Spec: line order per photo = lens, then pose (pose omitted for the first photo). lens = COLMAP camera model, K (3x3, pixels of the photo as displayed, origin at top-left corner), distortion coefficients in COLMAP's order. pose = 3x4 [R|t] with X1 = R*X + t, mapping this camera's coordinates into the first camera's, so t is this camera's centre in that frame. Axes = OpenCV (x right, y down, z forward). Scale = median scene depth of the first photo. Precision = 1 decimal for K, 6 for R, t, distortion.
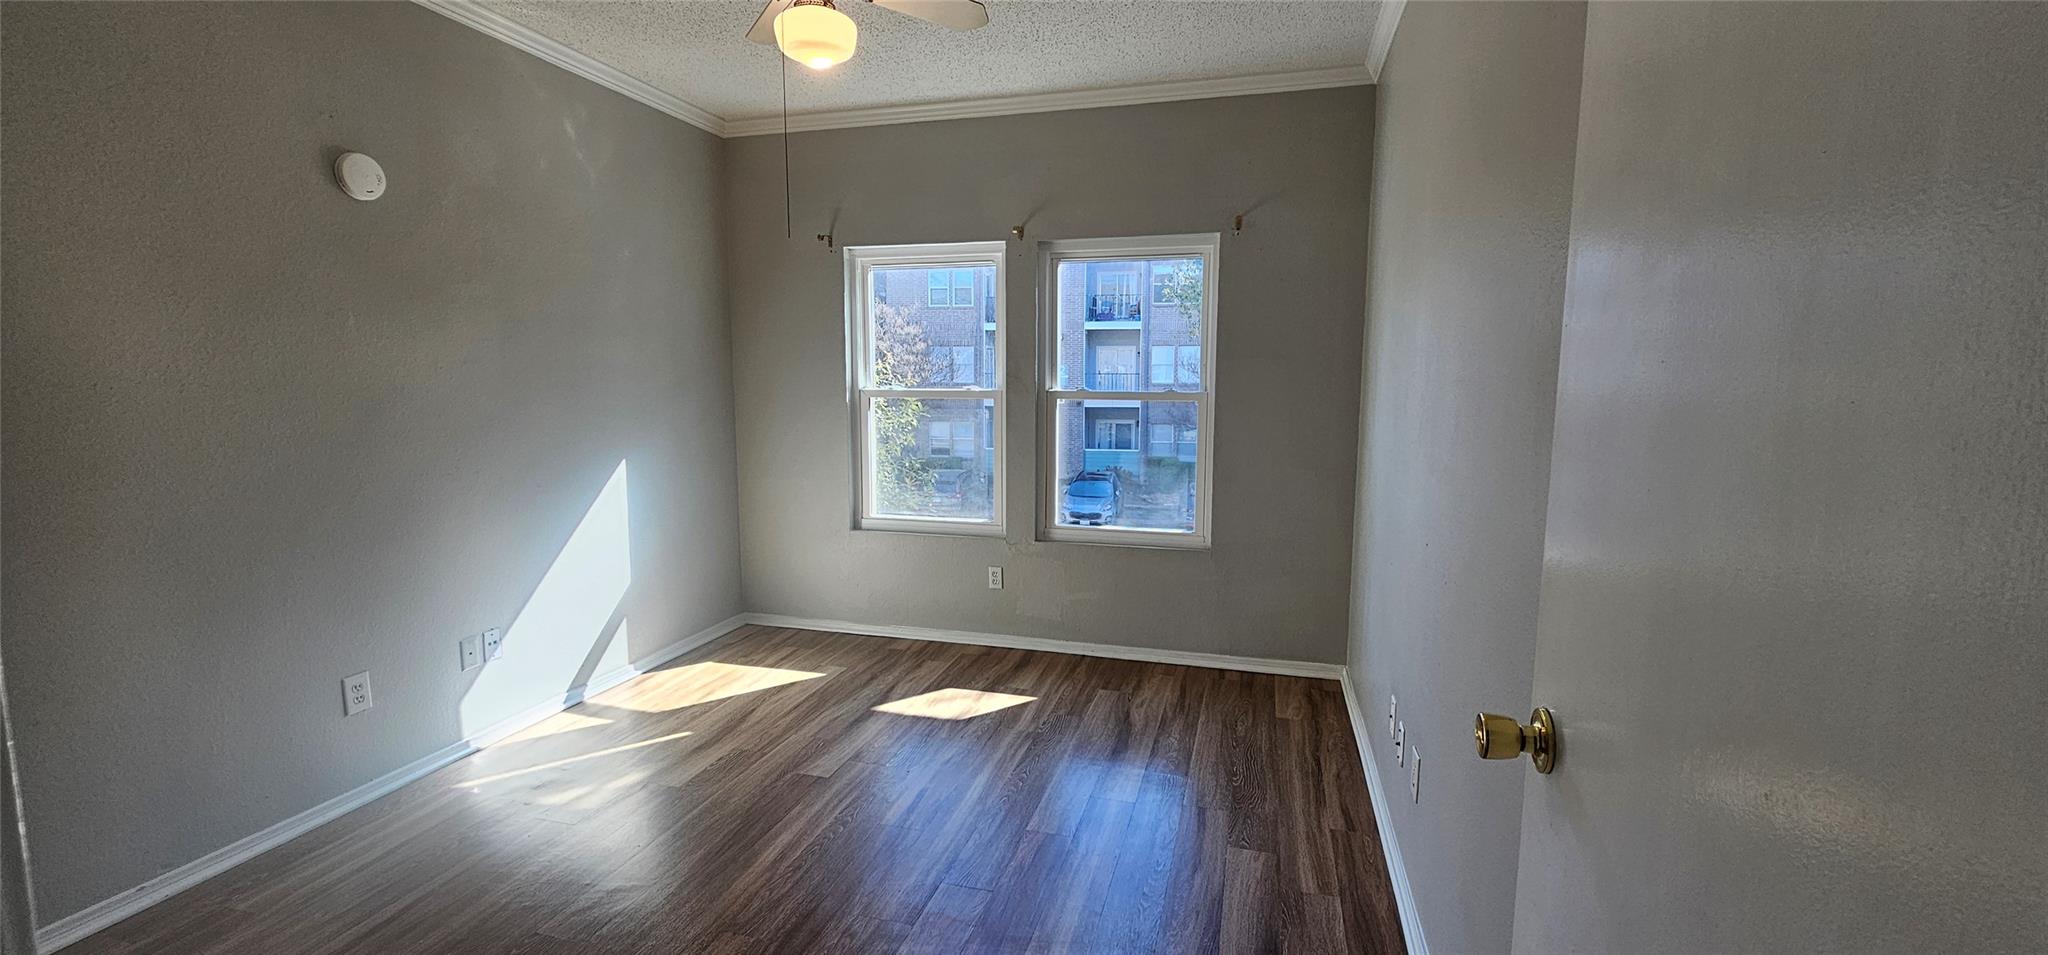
lens RADIAL K [[835.2, 0, 1034.7], [0, 835.2, 473.3], [0, 0, 1]] dist [-0.000832, 0.000039]
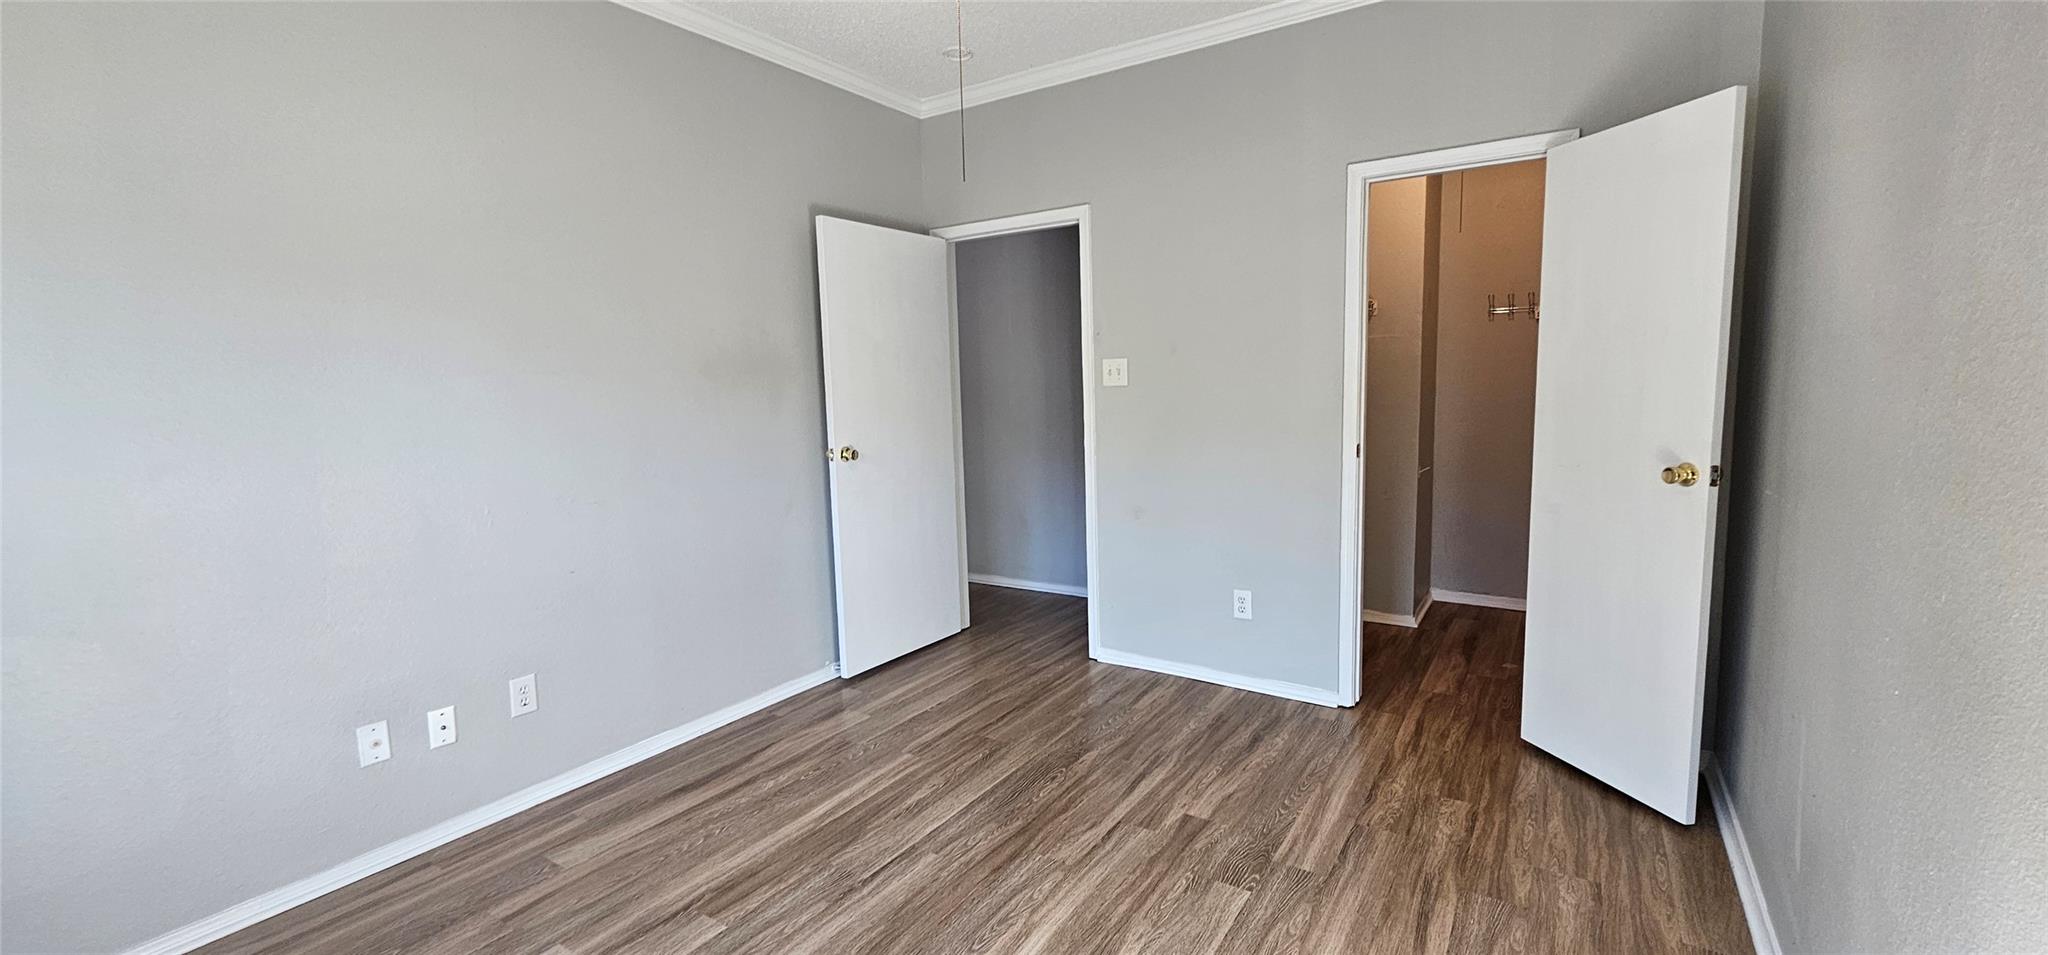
lens RADIAL K [[835.2, 0, 1034.7], [0, 835.2, 473.3], [0, 0, 1]] dist [-0.000832, 0.000039]
pose [[-0.952782, -0.014810, 0.303294, -0.571057], [0.056417, 0.972786, 0.224734, -0.172396], [-0.298368, 0.231233, -0.926017, 1.682805]]
